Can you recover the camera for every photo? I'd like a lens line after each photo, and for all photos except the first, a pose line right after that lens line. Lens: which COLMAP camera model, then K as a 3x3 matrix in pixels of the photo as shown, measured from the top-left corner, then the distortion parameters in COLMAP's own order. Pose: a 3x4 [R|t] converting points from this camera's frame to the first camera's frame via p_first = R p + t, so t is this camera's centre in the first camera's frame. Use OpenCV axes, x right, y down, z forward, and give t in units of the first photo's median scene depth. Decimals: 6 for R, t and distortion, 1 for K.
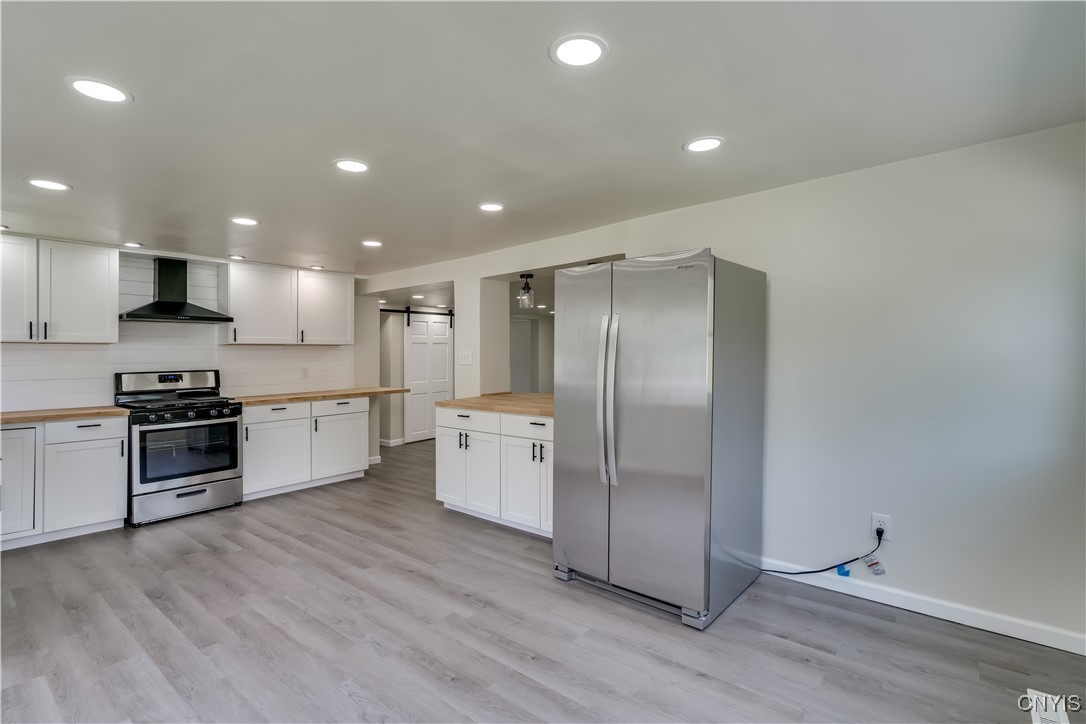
lens RADIAL K [[504.5, 0, 553.8], [0, 504.5, 358.8], [0, 0, 1]] dist [0.002365, -0.000070]
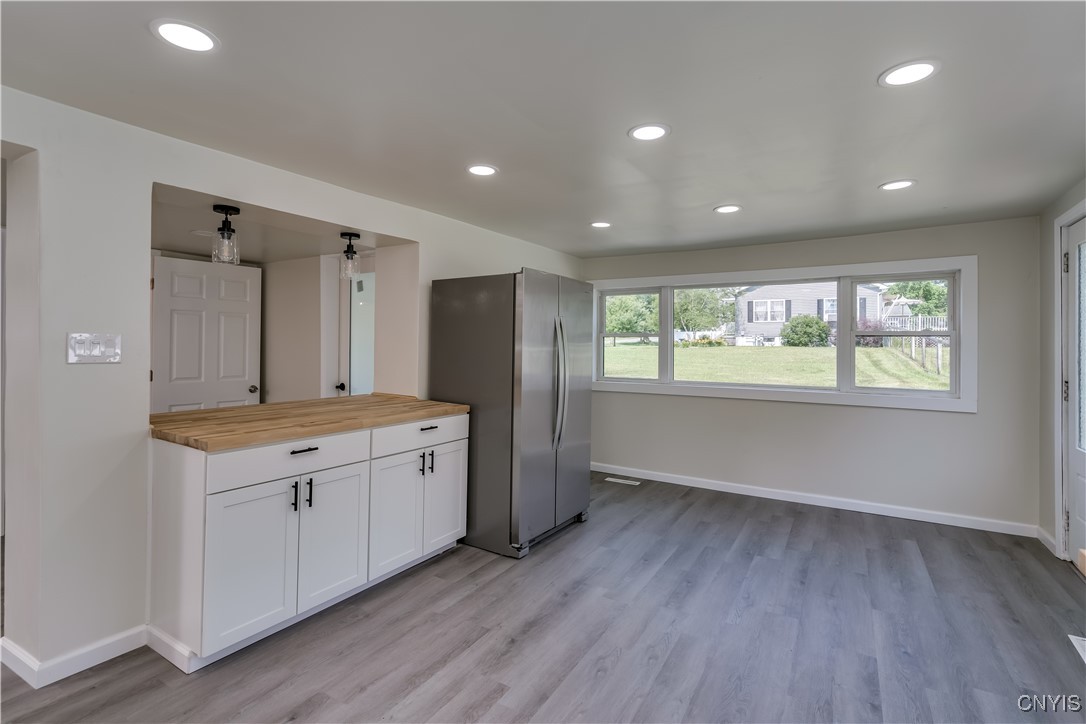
lens RADIAL K [[504.5, 0, 552.4], [0, 504.5, 354.1], [0, 0, 1]] dist [0.002365, -0.000070]
pose [[-0.143724, 0.000410, 0.989618, -0.979564], [-0.000943, 0.999999, -0.000551, 0.007854], [-0.989617, -0.001012, -0.143723, 1.016924]]
